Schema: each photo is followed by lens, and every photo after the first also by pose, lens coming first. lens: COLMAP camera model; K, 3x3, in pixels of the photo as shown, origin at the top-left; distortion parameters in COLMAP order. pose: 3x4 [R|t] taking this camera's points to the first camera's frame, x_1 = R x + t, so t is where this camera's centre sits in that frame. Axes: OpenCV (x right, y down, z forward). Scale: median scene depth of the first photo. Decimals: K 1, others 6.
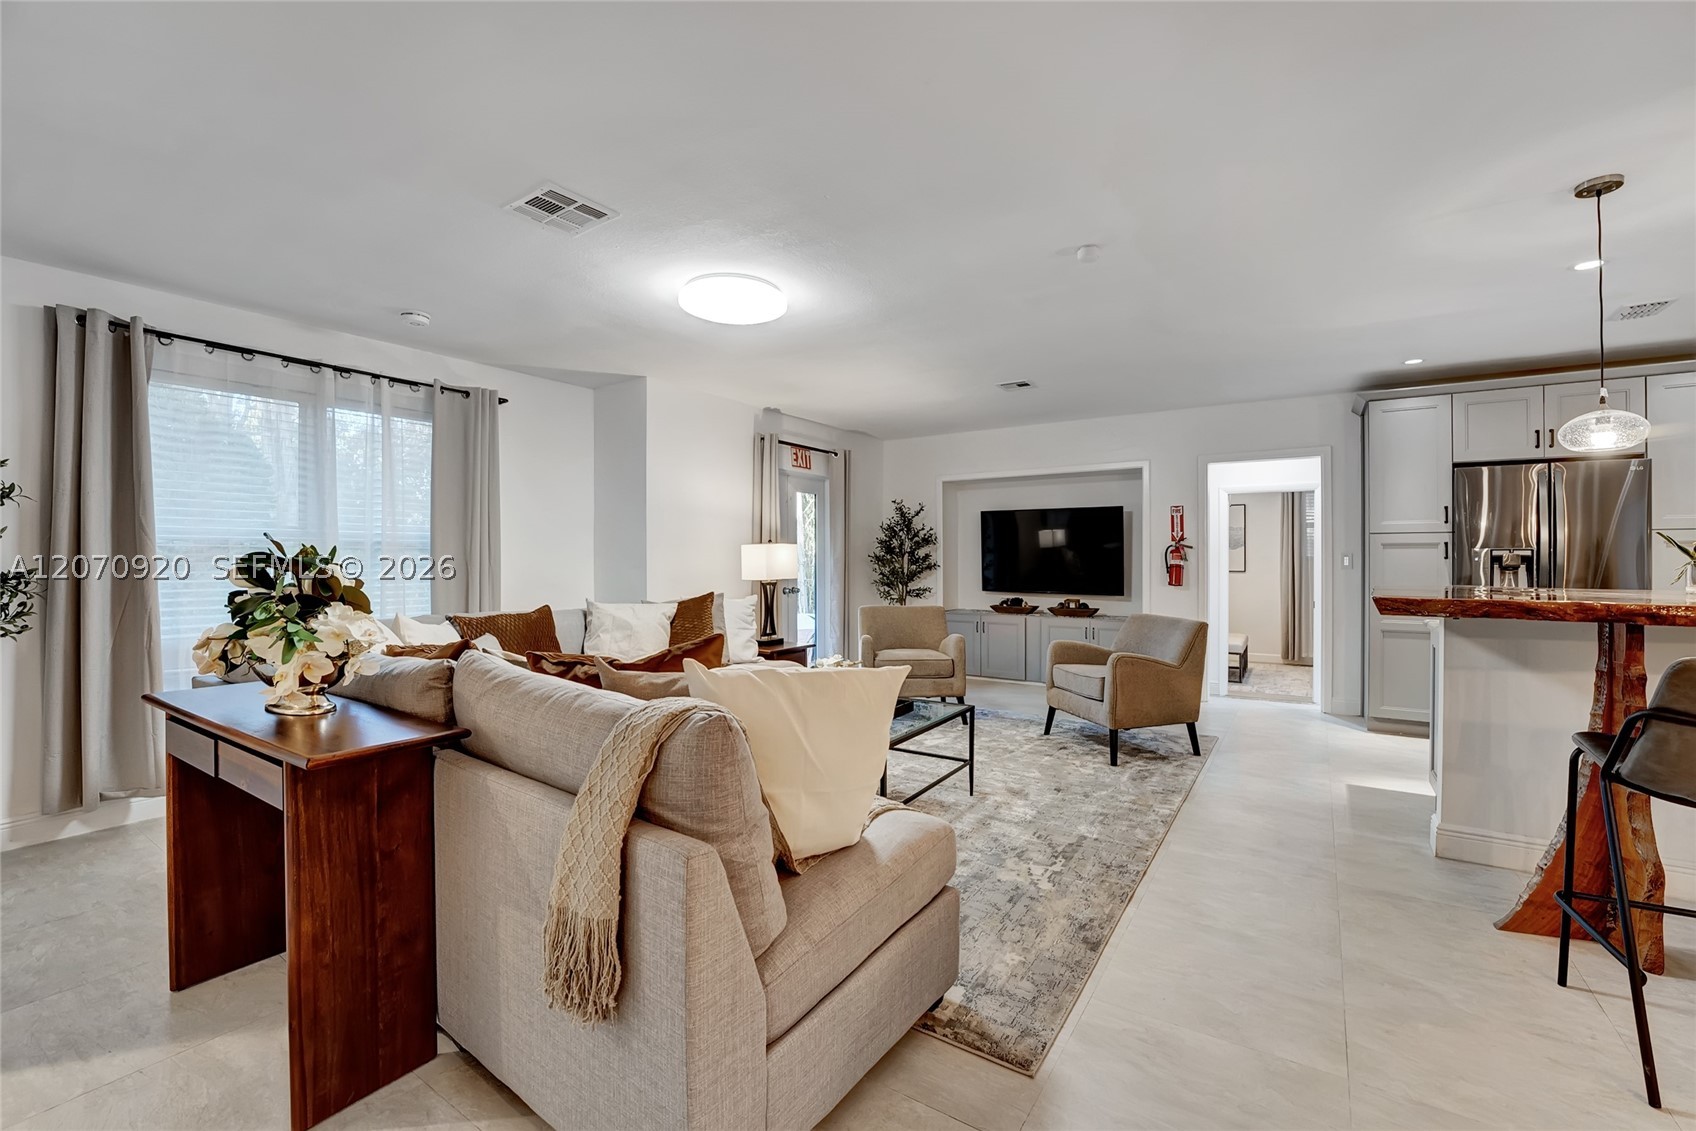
lens RADIAL K [[706.7, 0, 854.5], [0, 706.7, 561.1], [0, 0, 1]] dist [-0.034300, 0.006852]
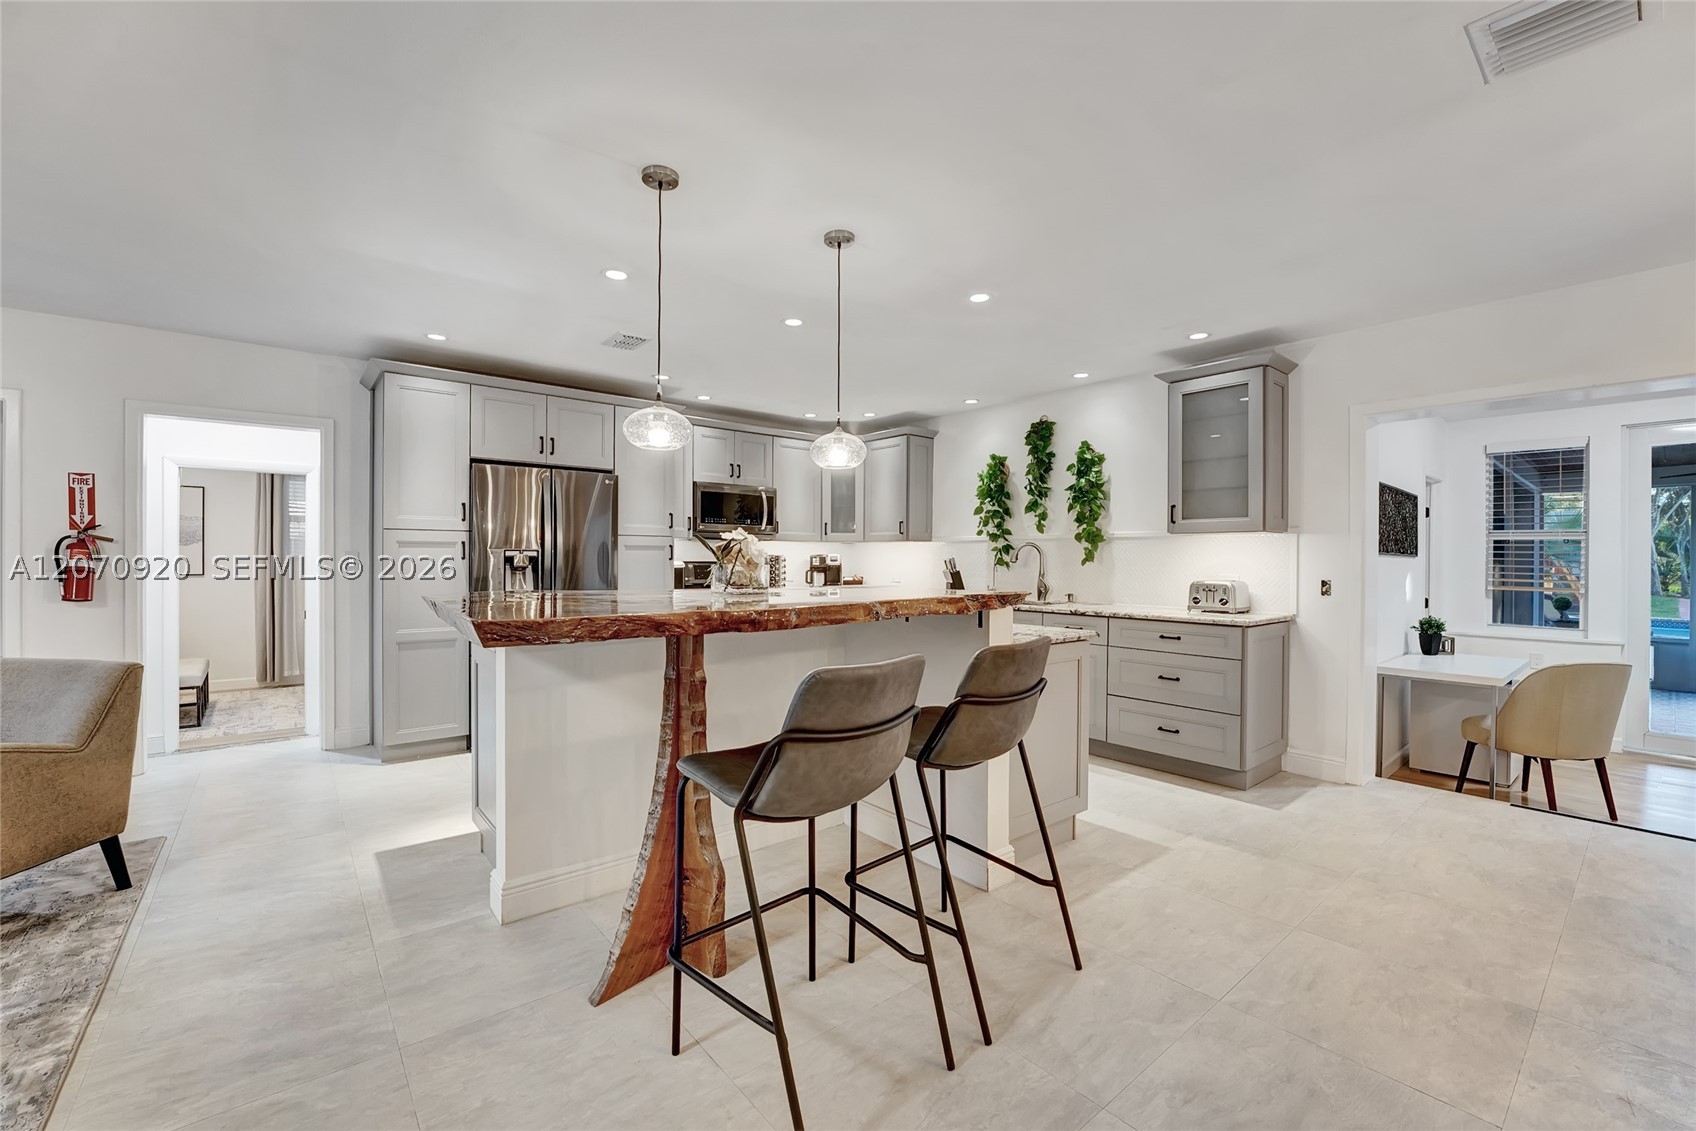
lens RADIAL K [[706.7, 0, 854.5], [0, 706.7, 561.1], [0, 0, 1]] dist [-0.034300, 0.006852]
pose [[0.295470, 0.000911, 0.955351, 0.114749], [-0.000719, 0.999999, -0.000731, -0.000611], [-0.955352, -0.000471, 0.295471, 0.227647]]
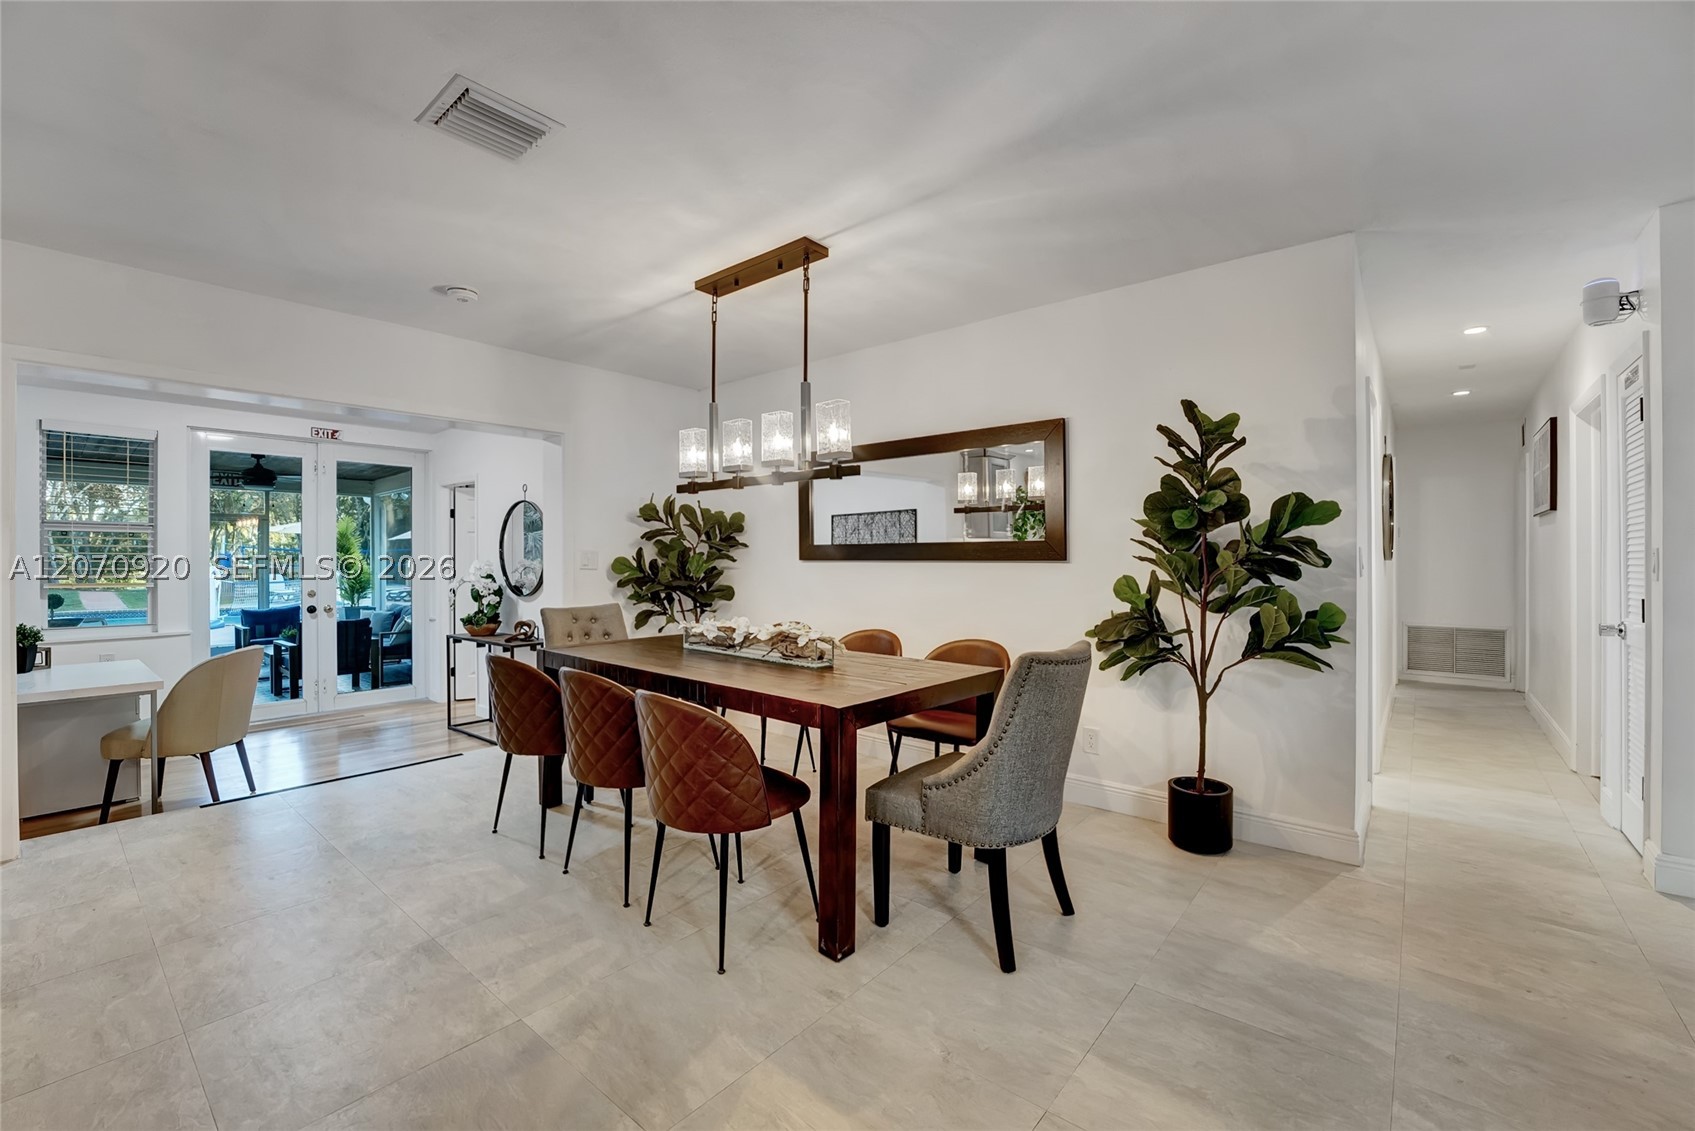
lens RADIAL K [[706.3, 0, 854.0], [0, 706.3, 561.1], [0, 0, 1]] dist [-0.034300, 0.006852]
pose [[-0.992857, 0.001205, 0.119301, 0.294366], [0.002884, 0.999899, 0.013904, -0.004635], [-0.119272, 0.014149, -0.992761, 0.427612]]
